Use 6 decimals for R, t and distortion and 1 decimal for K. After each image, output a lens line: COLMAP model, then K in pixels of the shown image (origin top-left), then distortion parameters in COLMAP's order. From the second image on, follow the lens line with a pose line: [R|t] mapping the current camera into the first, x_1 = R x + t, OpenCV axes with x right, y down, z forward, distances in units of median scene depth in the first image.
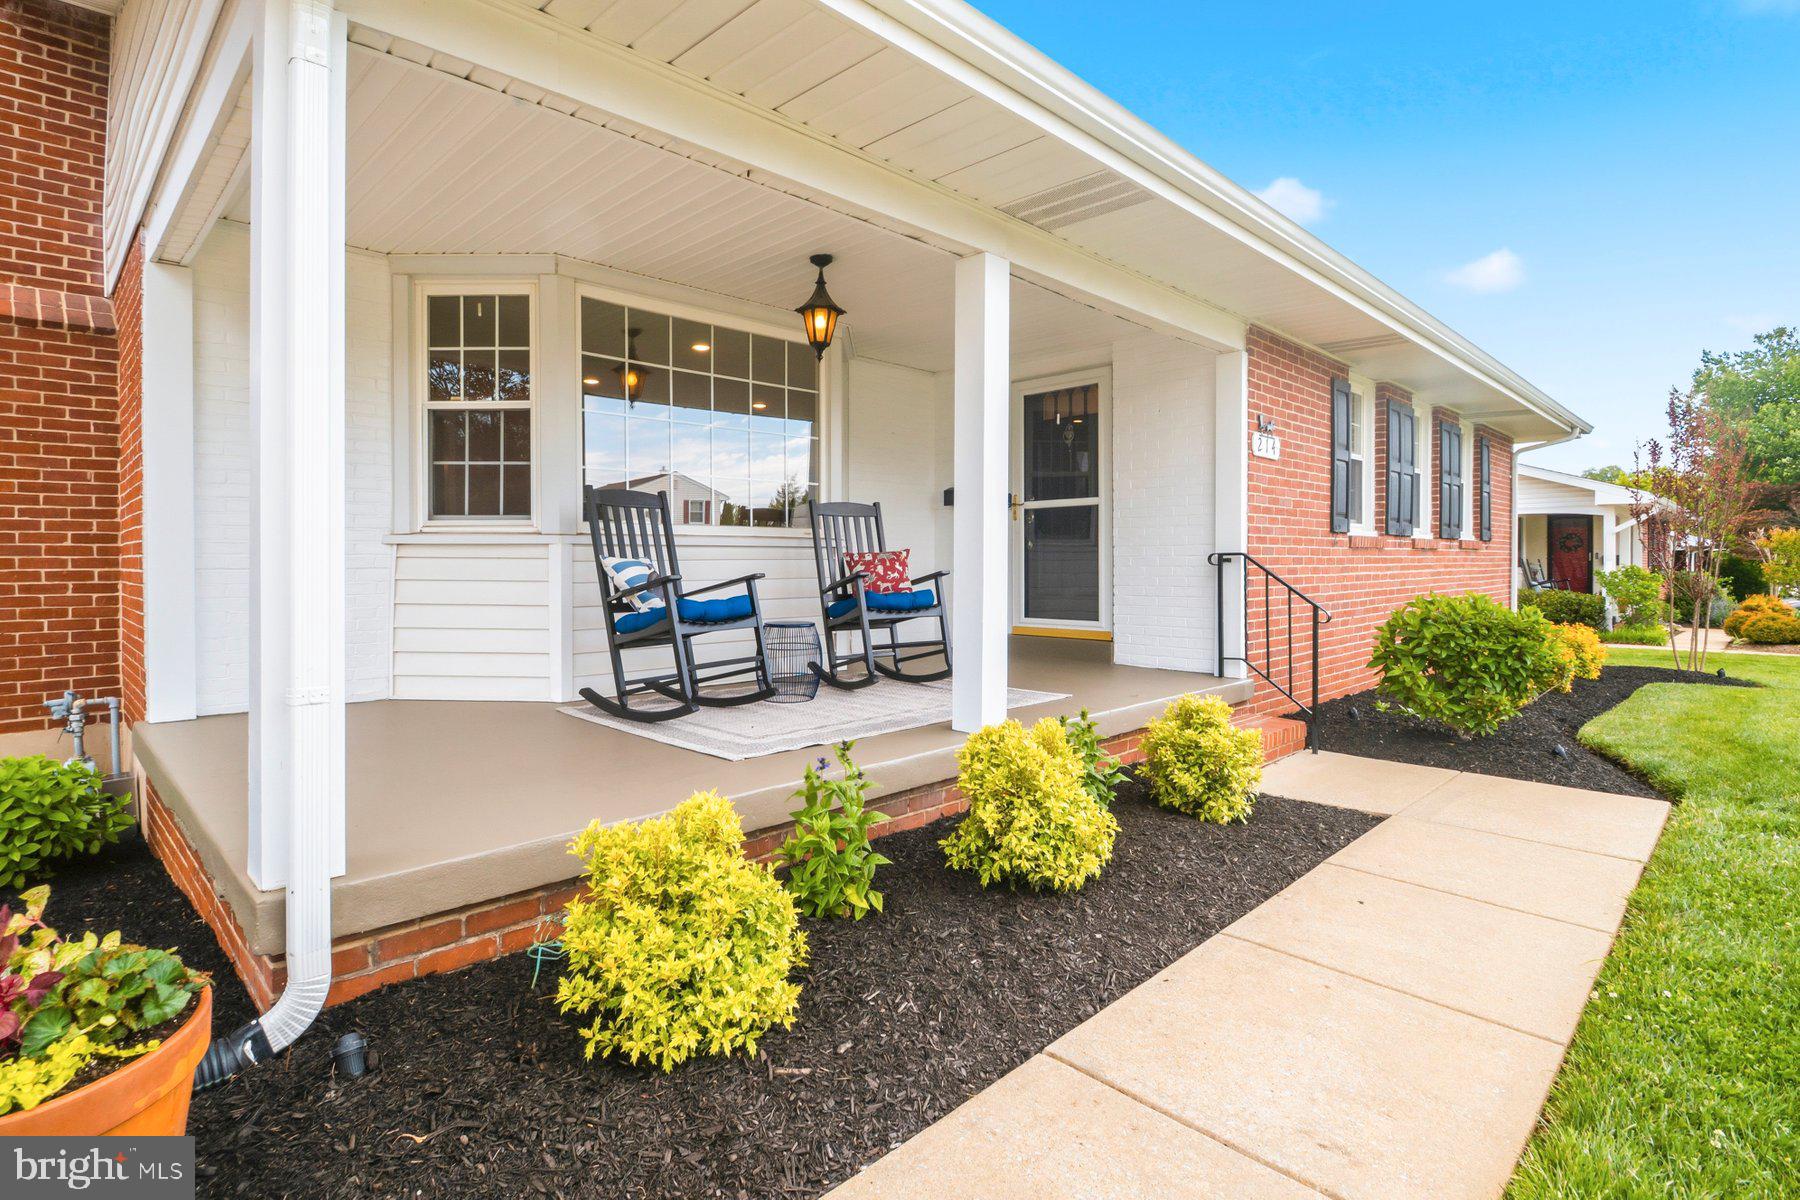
lens RADIAL K [[869.8, 0, 911.6], [0, 869.8, 589.8], [0, 0, 1]] dist [-0.003305, -0.000661]
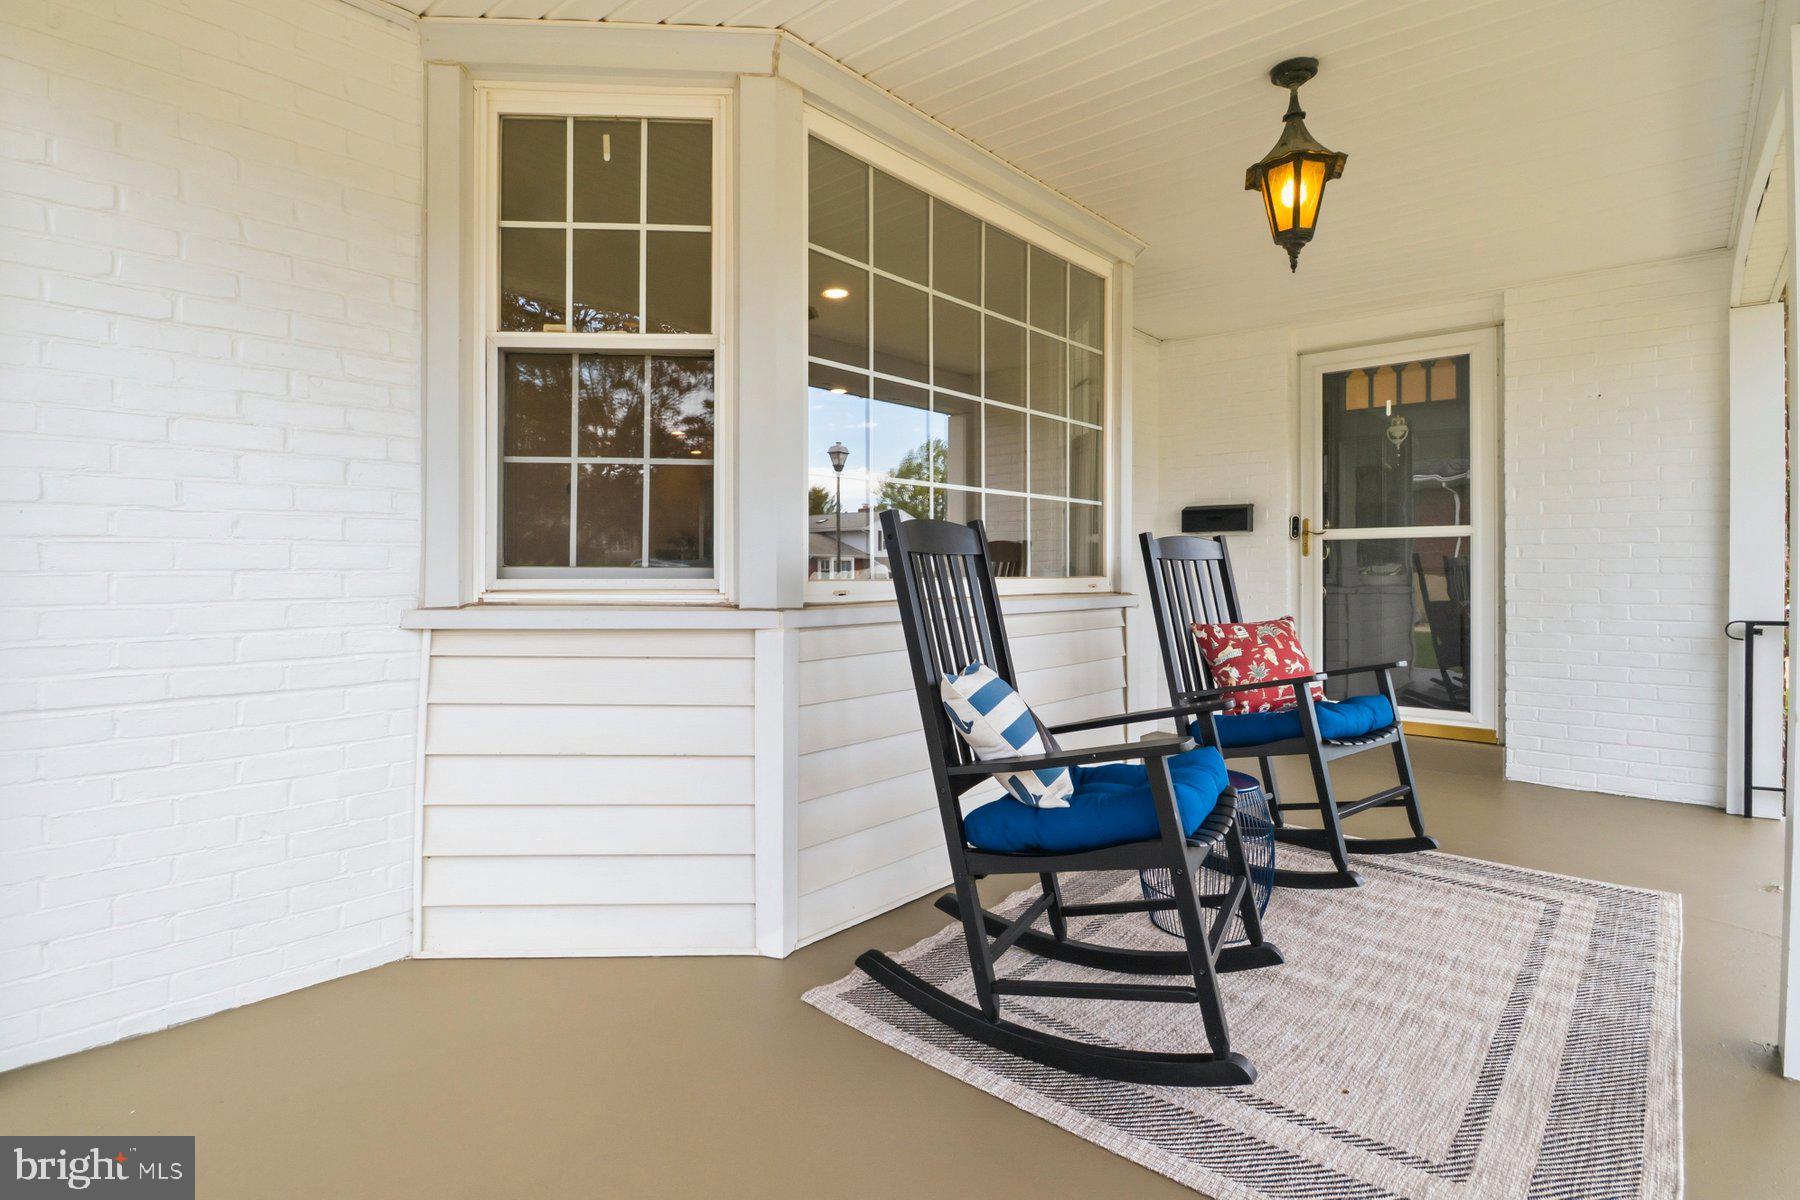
lens RADIAL K [[869.8, 0, 888.8], [0, 869.8, 585.1], [0, 0, 1]] dist [-0.003305, -0.000661]
pose [[0.997773, 0.002857, 0.066641, -0.371514], [-0.001977, 0.999910, -0.013255, -0.070025], [-0.066673, 0.013094, 0.997689, 0.505452]]
